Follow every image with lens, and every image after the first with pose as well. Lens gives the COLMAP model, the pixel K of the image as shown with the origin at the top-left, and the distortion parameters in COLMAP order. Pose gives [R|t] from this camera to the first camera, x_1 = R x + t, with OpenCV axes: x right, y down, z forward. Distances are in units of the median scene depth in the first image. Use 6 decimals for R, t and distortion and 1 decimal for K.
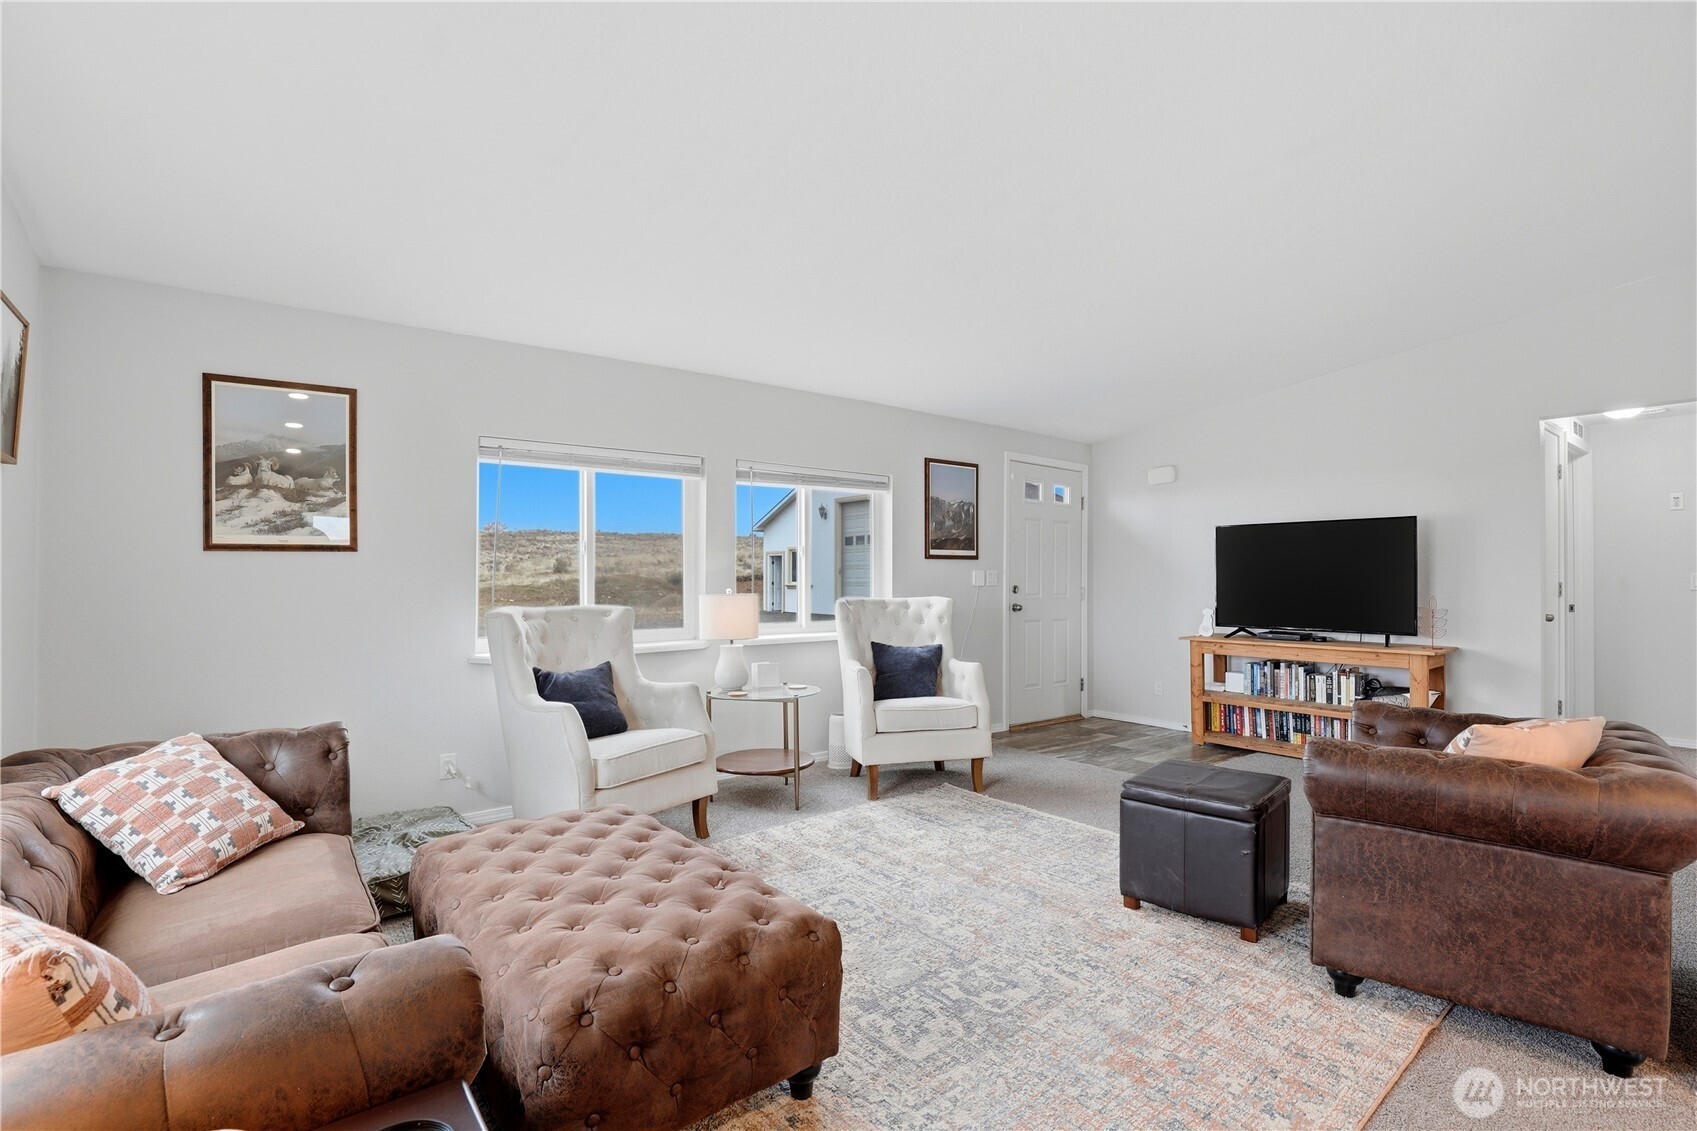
lens RADIAL K [[795.2, 0, 841.0], [0, 795.2, 578.1], [0, 0, 1]] dist [-0.006699, -0.000774]
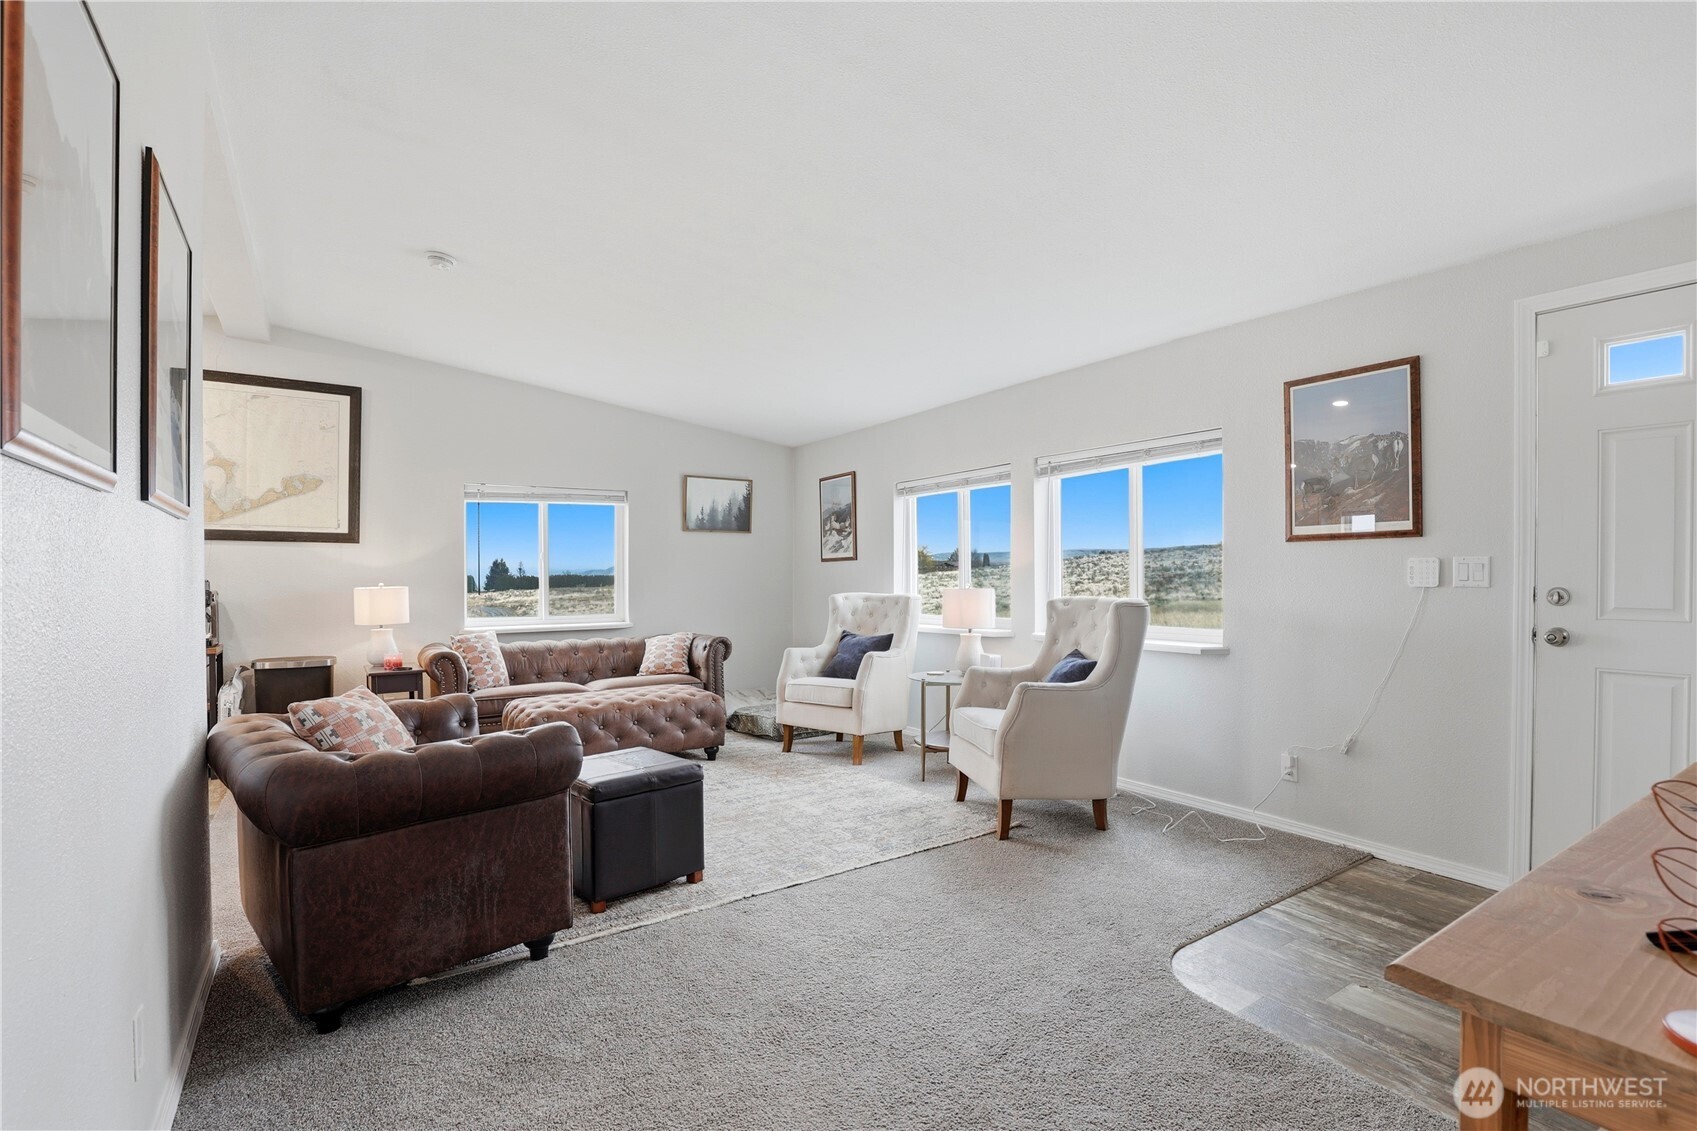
lens RADIAL K [[795.2, 0, 852.2], [0, 795.2, 576.1], [0, 0, 1]] dist [-0.006699, -0.000774]
pose [[-0.063410, 0.001229, -0.997987, 1.152863], [0.003847, 0.999992, 0.000987, 0.001689], [0.997980, -0.003777, -0.063414, 1.053156]]
